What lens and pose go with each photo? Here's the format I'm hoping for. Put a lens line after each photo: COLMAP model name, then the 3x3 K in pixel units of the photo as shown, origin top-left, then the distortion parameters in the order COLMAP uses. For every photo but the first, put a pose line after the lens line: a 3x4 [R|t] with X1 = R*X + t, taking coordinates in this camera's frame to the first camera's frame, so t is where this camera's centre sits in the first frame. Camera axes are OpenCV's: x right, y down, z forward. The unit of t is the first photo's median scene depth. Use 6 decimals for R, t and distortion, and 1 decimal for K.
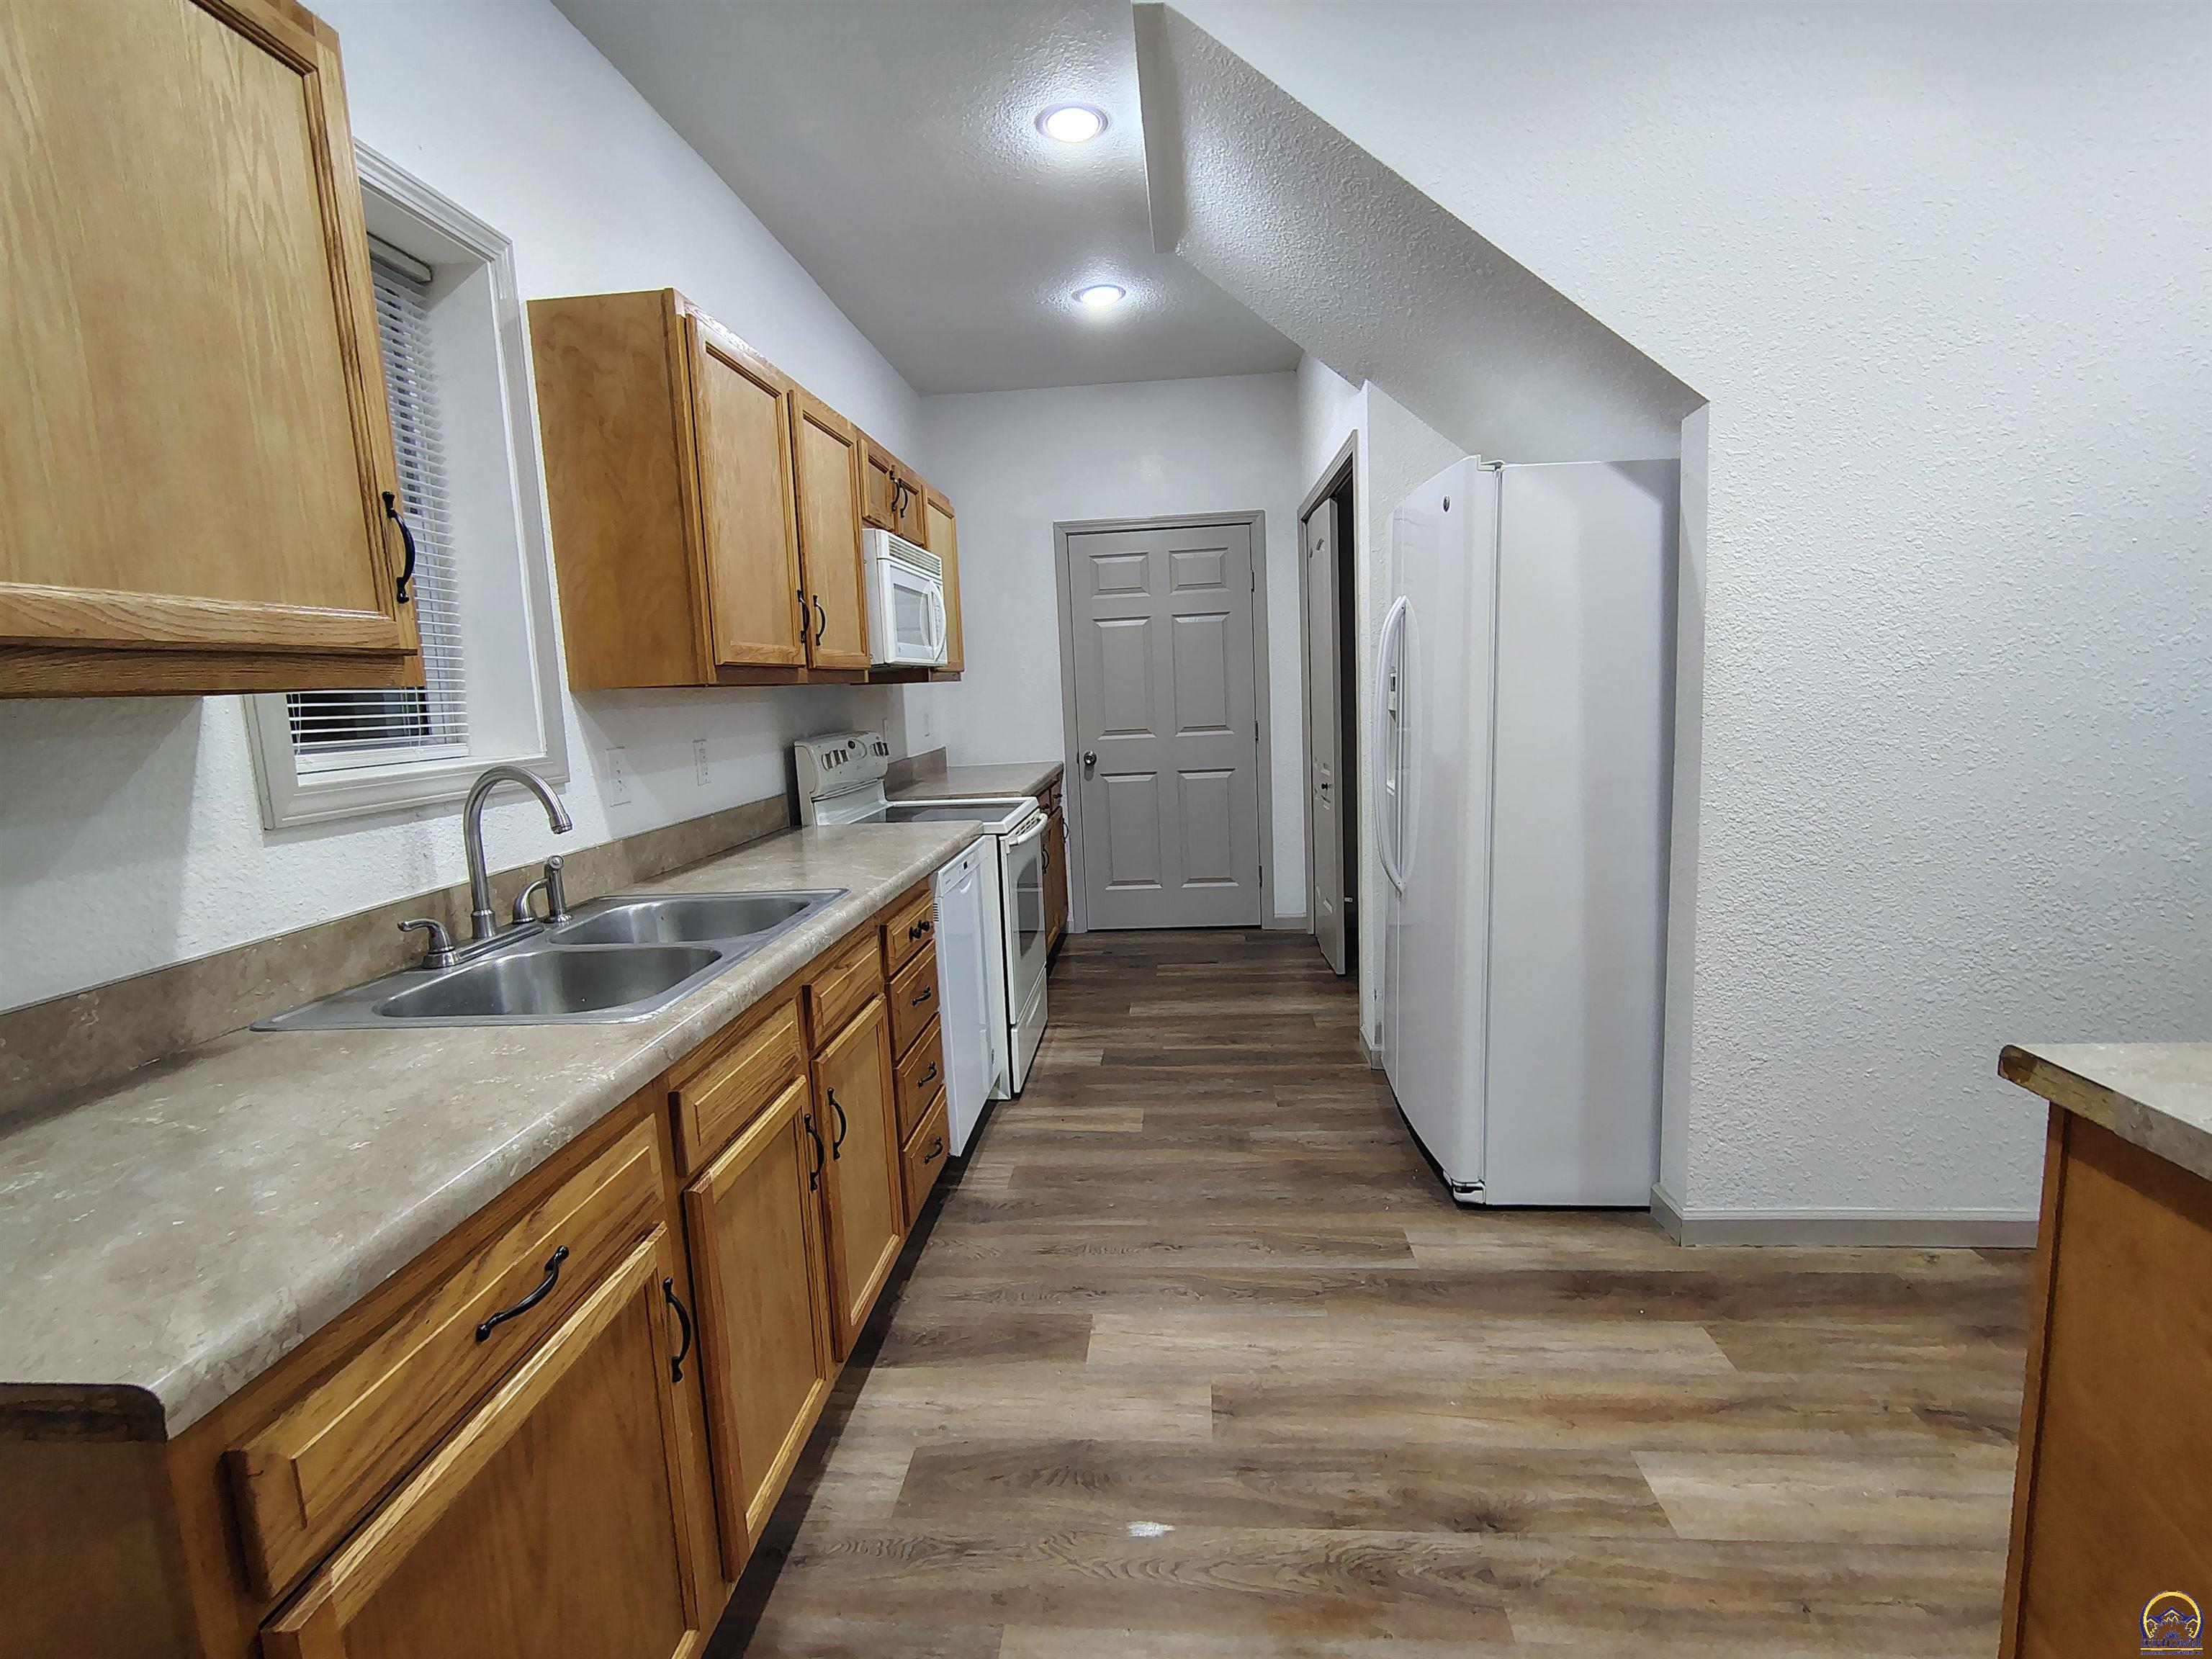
lens RADIAL K [[1028.8, 0, 1093.2], [0, 1028.8, 829.3], [0, 0, 1]] dist [-0.008930, 0.002032]
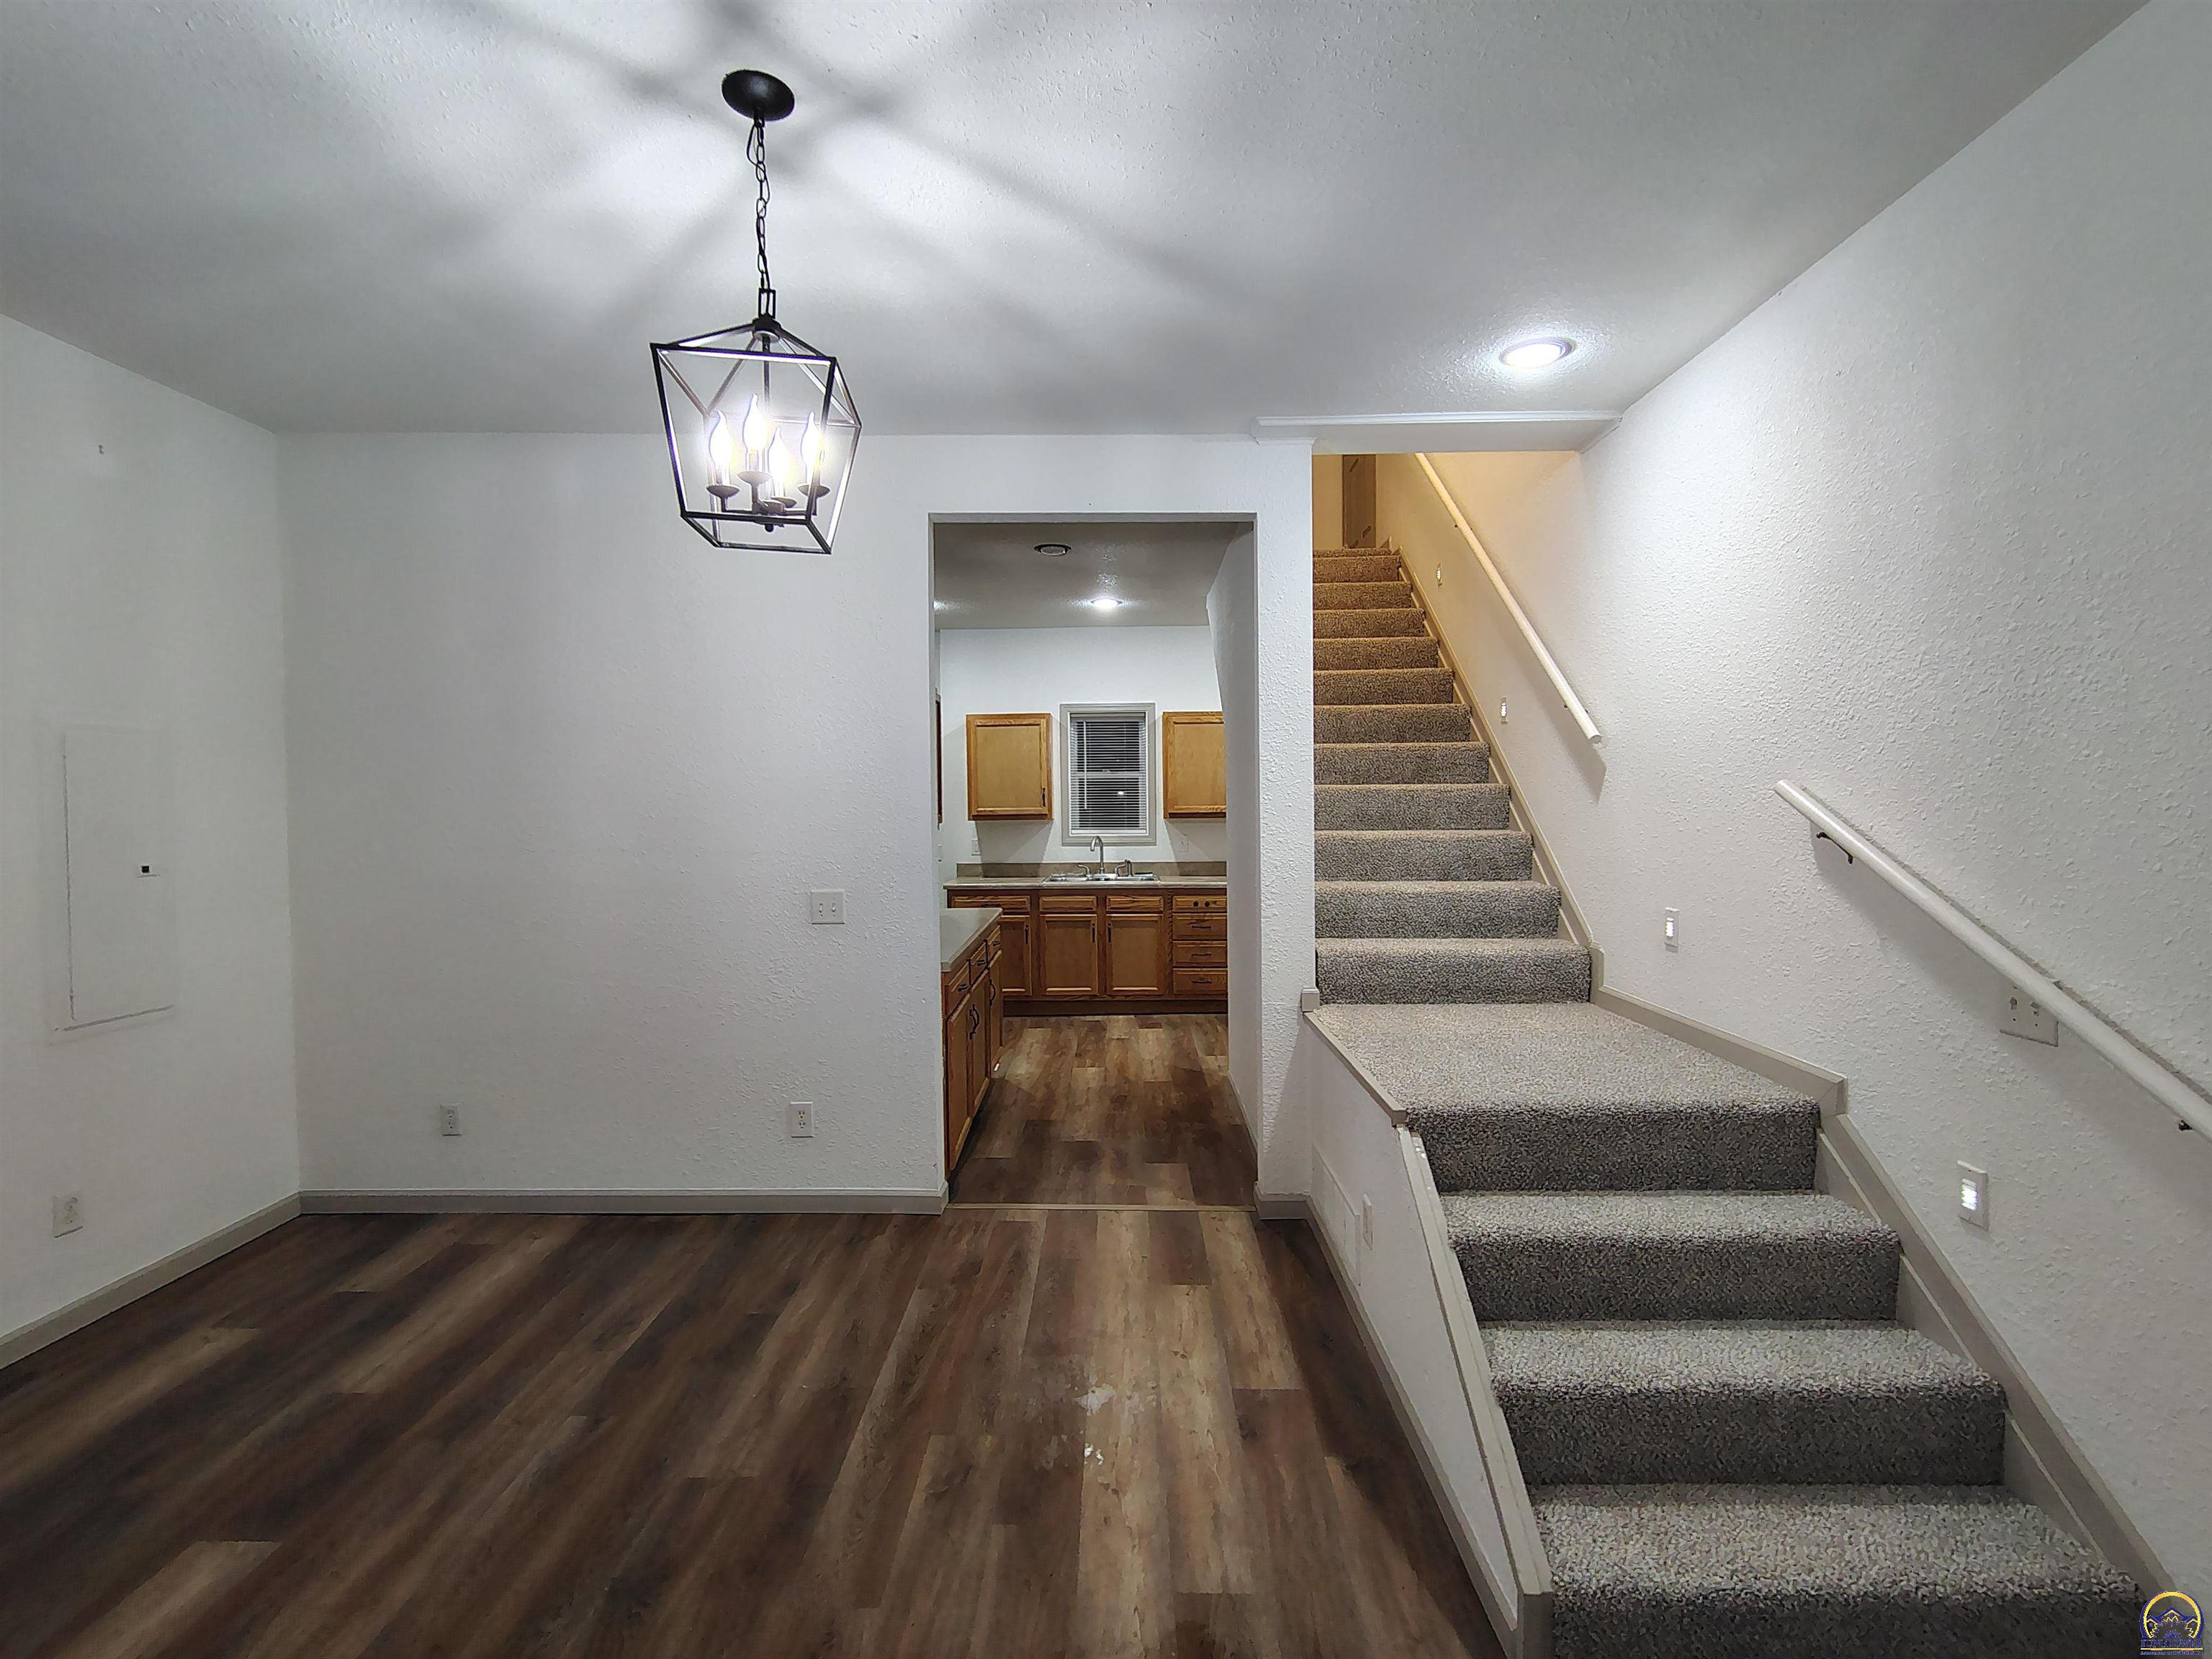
lens RADIAL K [[1028.8, 0, 1104.4], [0, 1028.8, 836.9], [0, 0, 1]] dist [-0.008930, 0.002032]
pose [[0.074282, 0.083514, -0.993734, 3.156469], [-0.131500, 0.988606, 0.073253, -0.314577], [0.988529, 0.125235, 0.084418, 0.521411]]
